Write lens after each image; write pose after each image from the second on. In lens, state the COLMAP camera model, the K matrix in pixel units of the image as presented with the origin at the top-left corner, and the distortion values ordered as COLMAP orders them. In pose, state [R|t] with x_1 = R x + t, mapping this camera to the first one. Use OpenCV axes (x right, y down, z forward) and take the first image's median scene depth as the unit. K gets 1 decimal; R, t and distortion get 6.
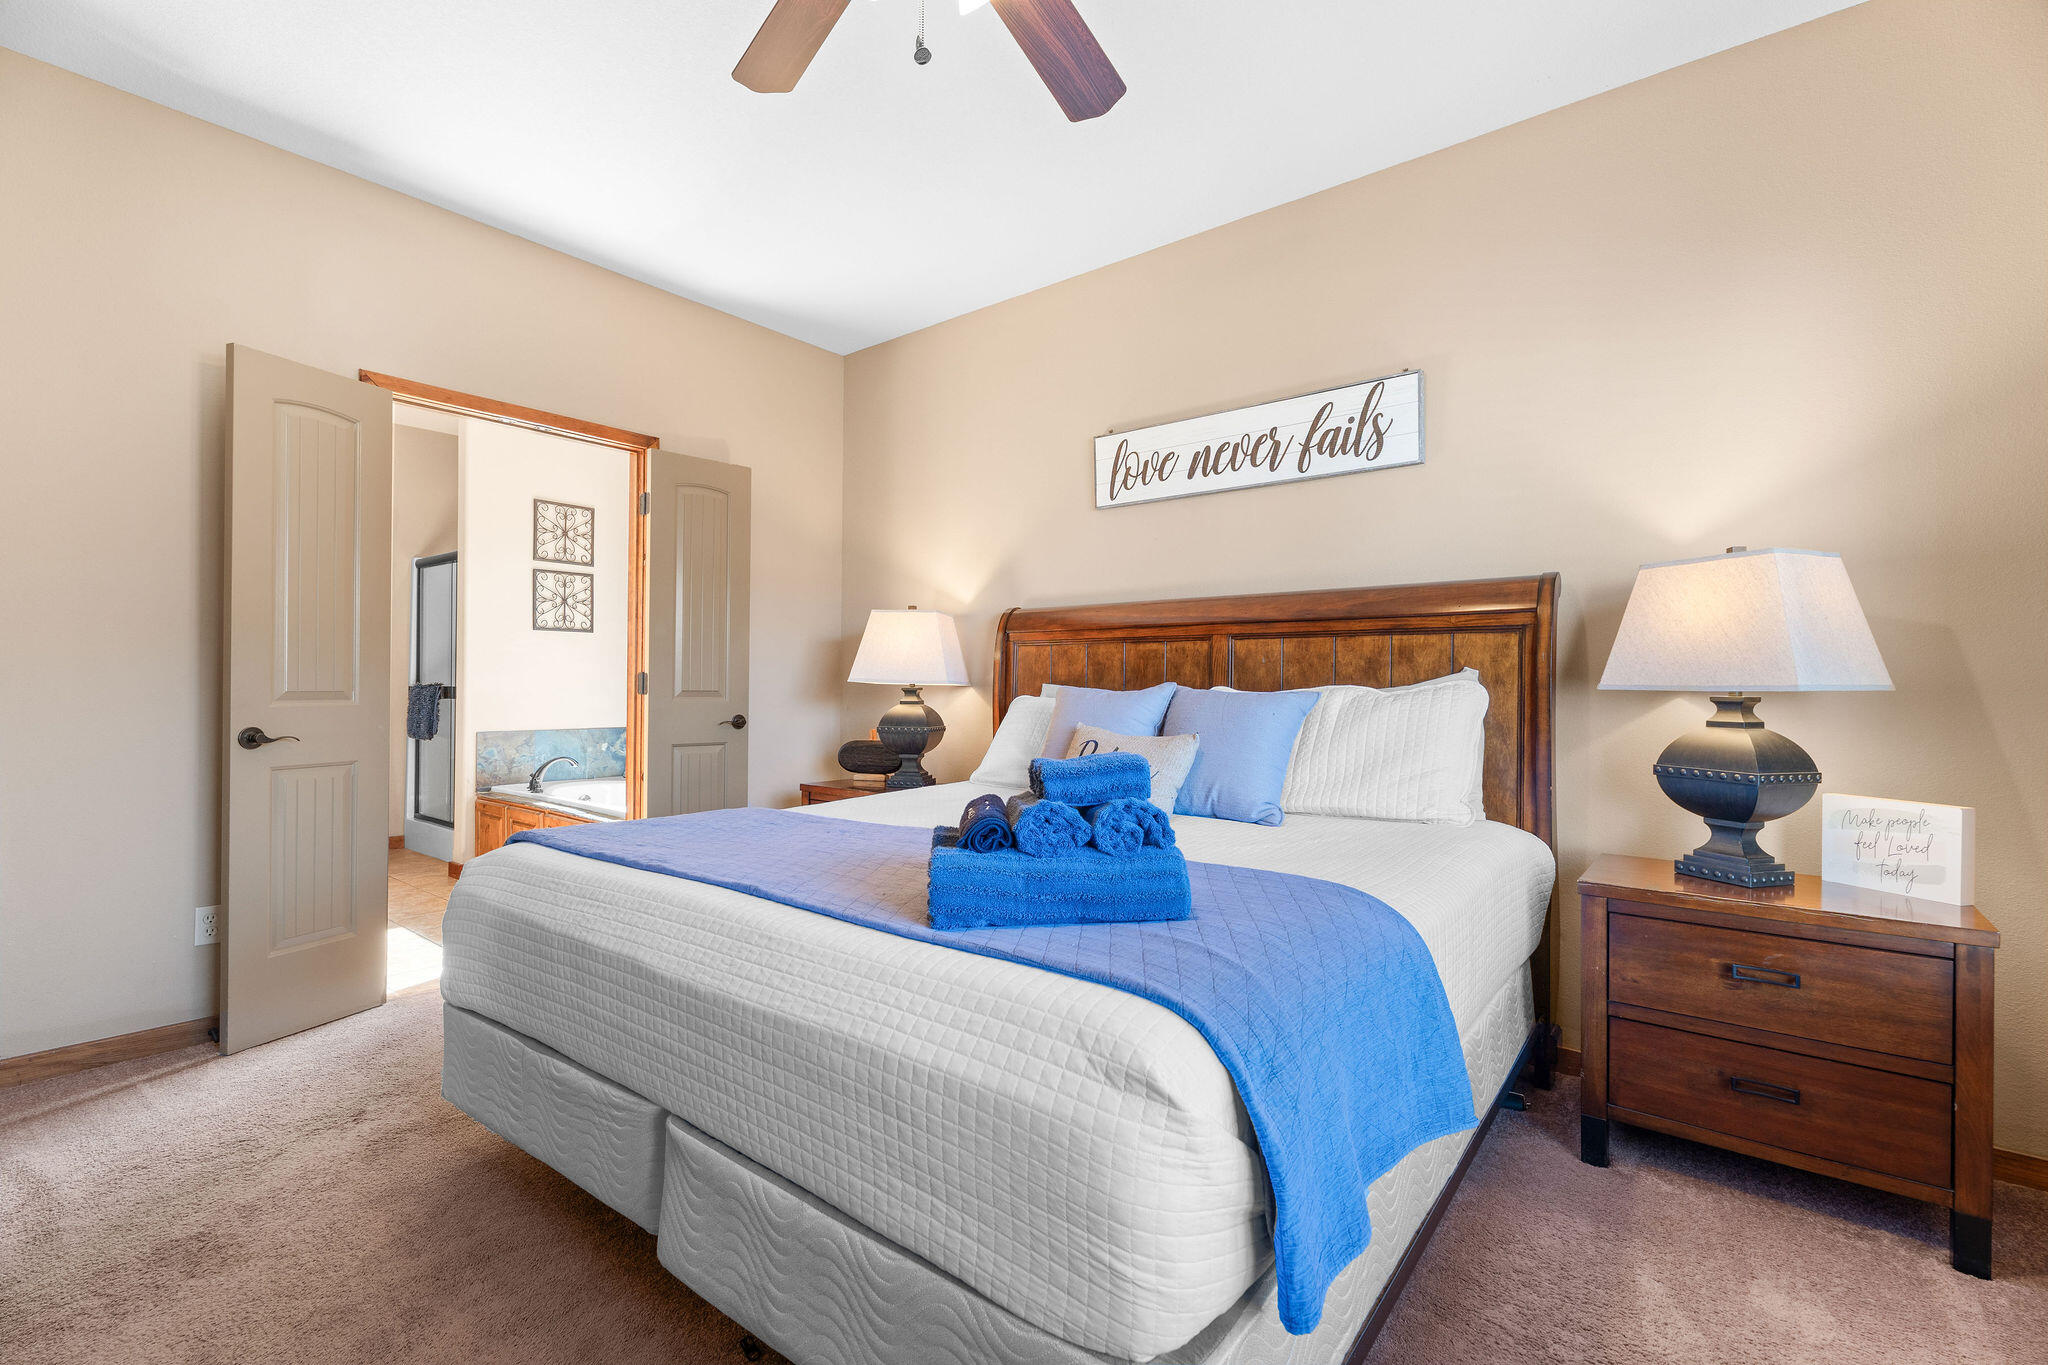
lens RADIAL K [[907.4, 0, 1021.6], [0, 907.4, 690.4], [0, 0, 1]] dist [0.004044, -0.001074]
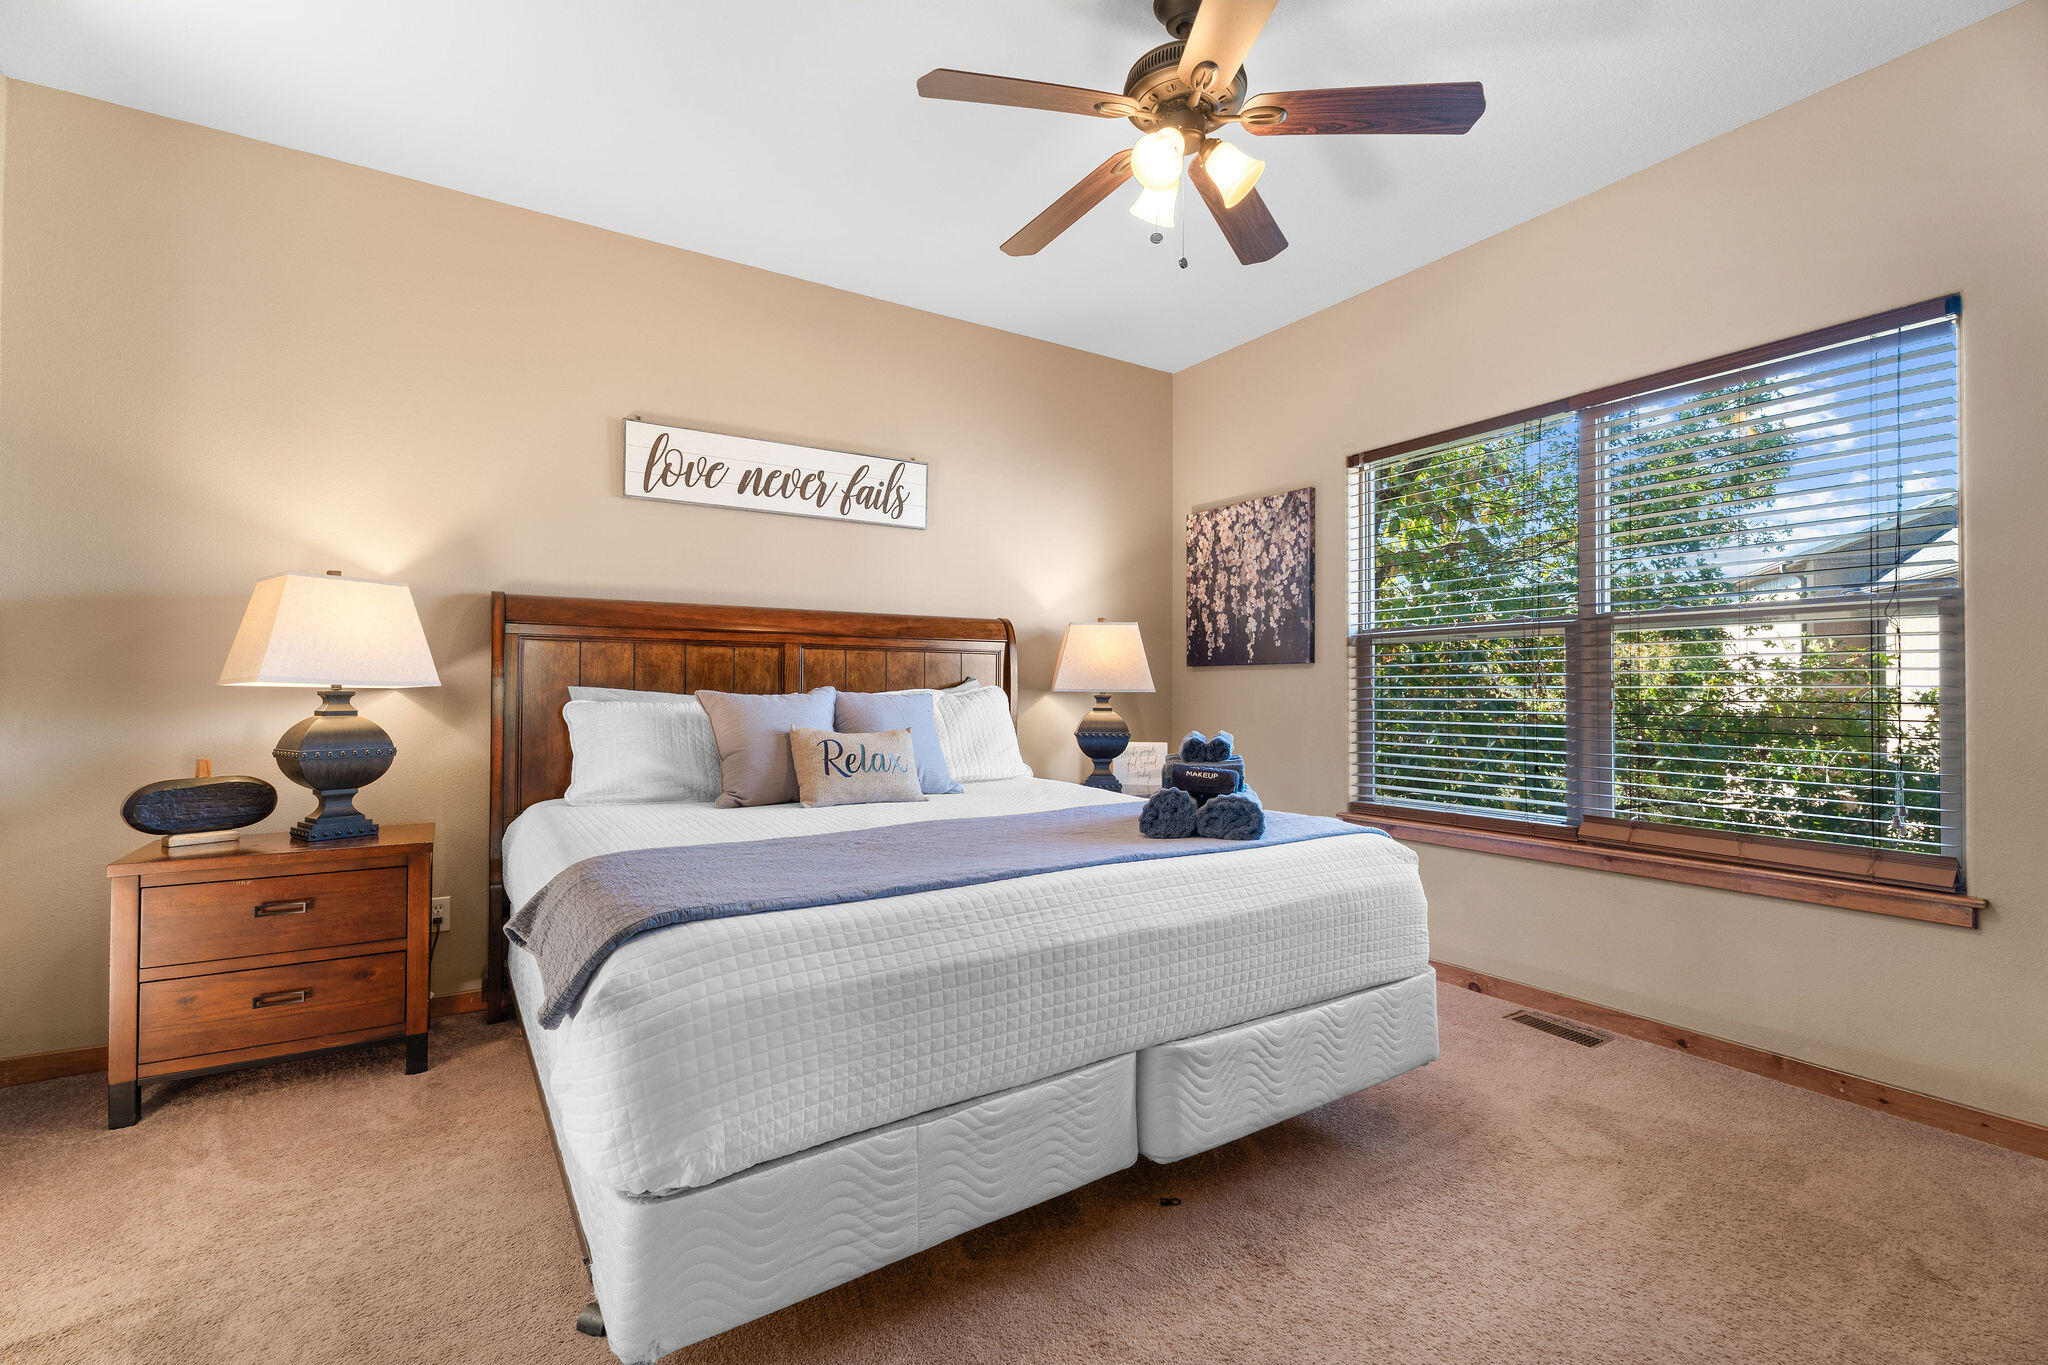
lens RADIAL K [[907.4, 0, 1019.0], [0, 907.4, 688.8], [0, 0, 1]] dist [0.004044, -0.001074]
pose [[0.323750, -0.002119, 0.946140, -0.752017], [0.003299, 0.999994, 0.001111, -0.005529], [-0.946137, 0.002762, 0.323755, 0.369783]]
